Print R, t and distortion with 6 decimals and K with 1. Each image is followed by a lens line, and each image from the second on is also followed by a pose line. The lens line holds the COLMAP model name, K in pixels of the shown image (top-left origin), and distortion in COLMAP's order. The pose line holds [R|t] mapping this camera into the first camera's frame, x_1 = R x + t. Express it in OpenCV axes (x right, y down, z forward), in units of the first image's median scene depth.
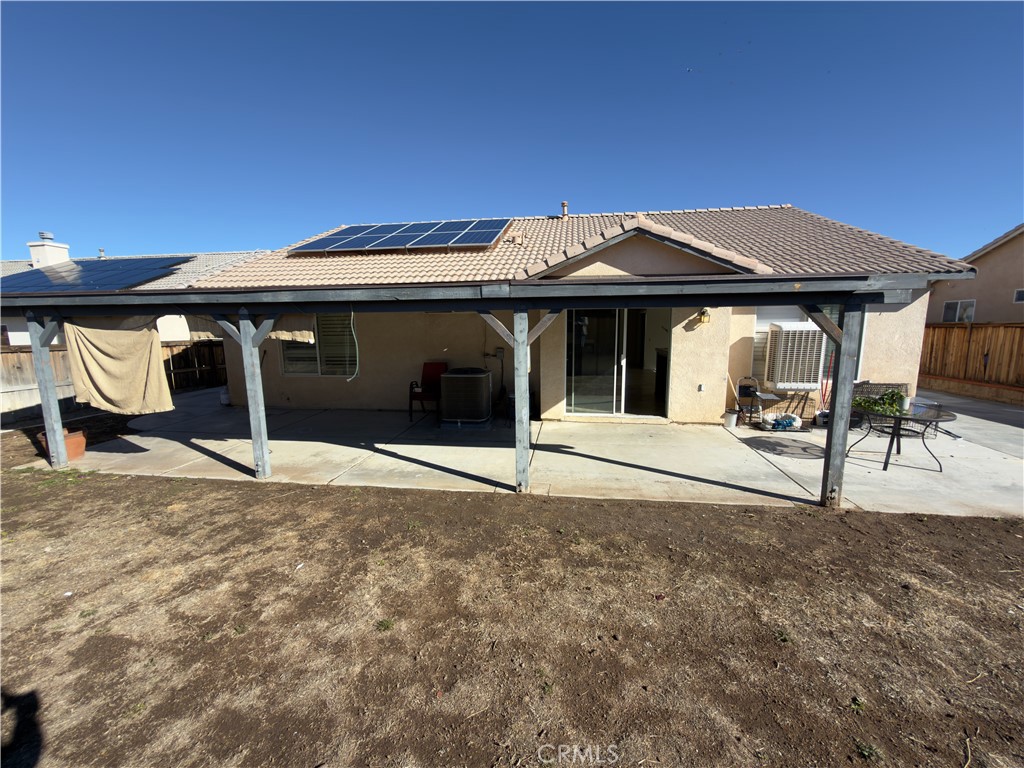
lens RADIAL K [[413.5, 0, 512.0], [0, 413.5, 384.0], [0, 0, 1]] dist [-0.000122, -0.000122]
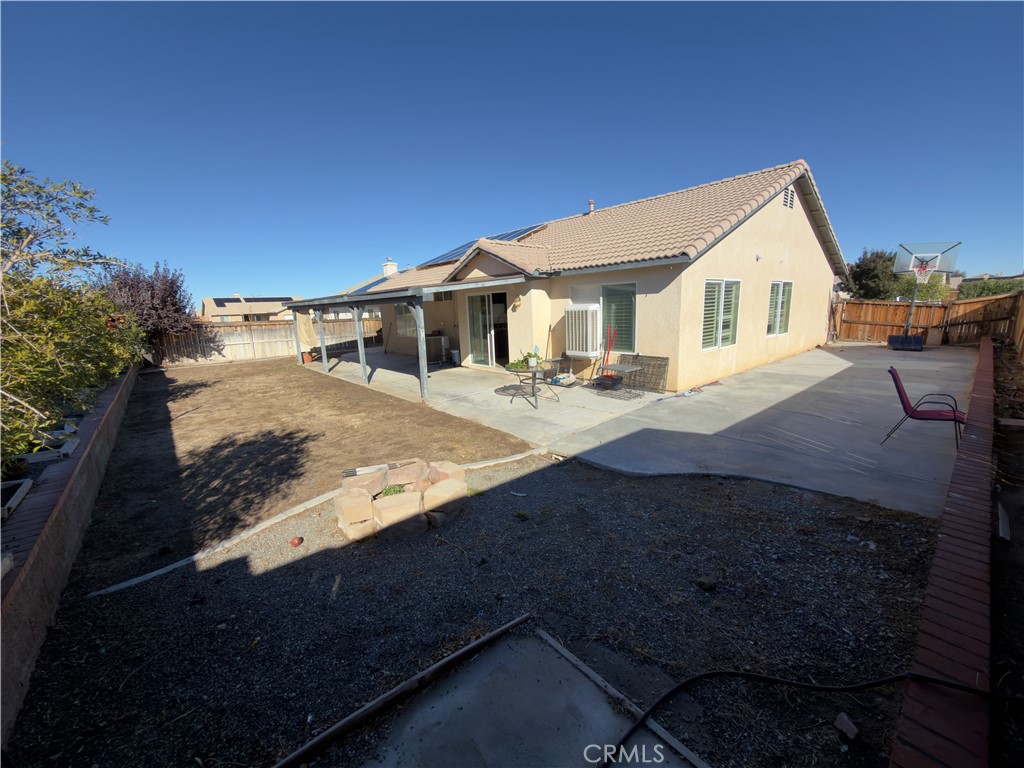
lens RADIAL K [[413.5, 0, 512.0], [0, 413.5, 384.0], [0, 0, 1]] dist [-0.000122, -0.000122]
pose [[0.758401, 0.103824, -0.643466, 1.346151], [-0.062354, 0.994261, 0.086933, -0.000590], [0.648799, -0.025807, 0.760522, -0.129934]]
